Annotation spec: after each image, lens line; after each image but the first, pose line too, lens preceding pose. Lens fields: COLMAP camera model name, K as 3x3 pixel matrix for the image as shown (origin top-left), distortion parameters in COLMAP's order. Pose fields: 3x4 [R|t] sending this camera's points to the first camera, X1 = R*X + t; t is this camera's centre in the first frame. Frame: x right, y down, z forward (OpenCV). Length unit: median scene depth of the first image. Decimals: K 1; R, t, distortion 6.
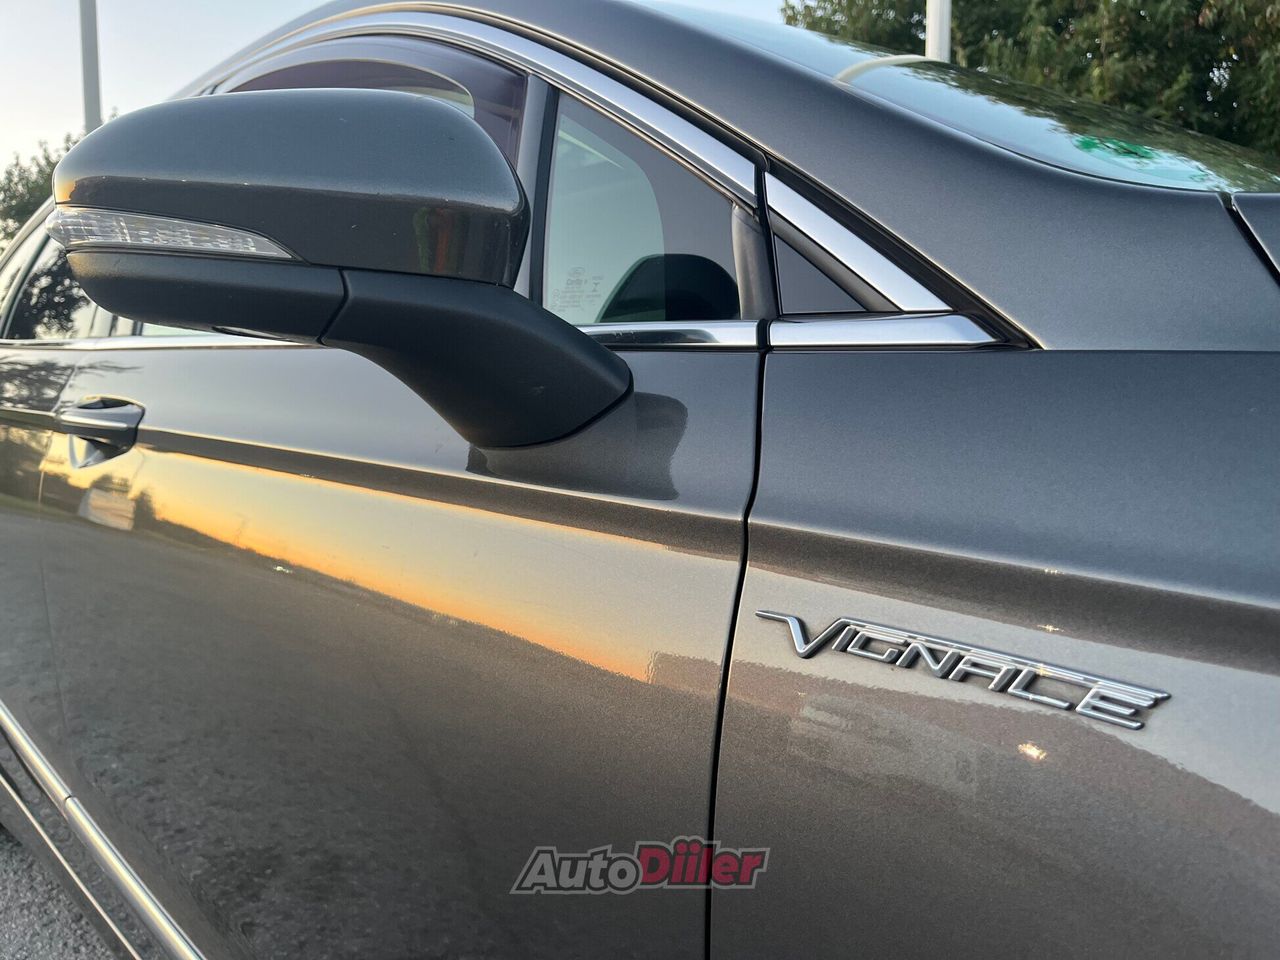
lens RADIAL K [[969.0, 0, 638.4], [0, 969.0, 480.7], [0, 0, 1]] dist [0.003922, 0.001331]
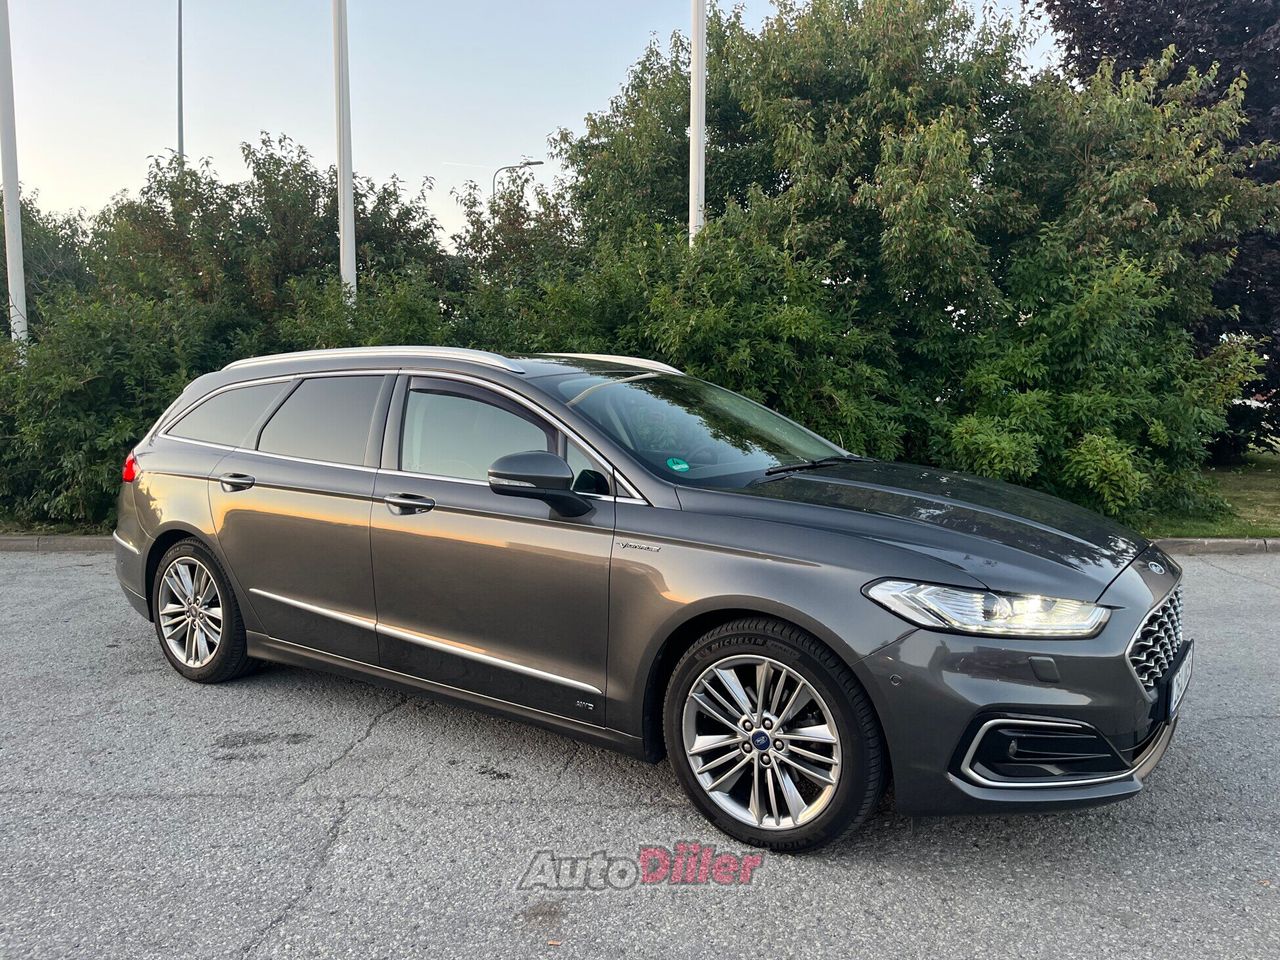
lens RADIAL K [[969.0, 0, 640.2], [0, 969.0, 479.5], [0, 0, 1]] dist [0.003922, 0.001331]
pose [[0.978288, -0.006628, 0.207145, -0.897763], [0.006239, 0.999977, 0.002535, -0.269133], [-0.207157, -0.001188, 0.978307, -4.587096]]
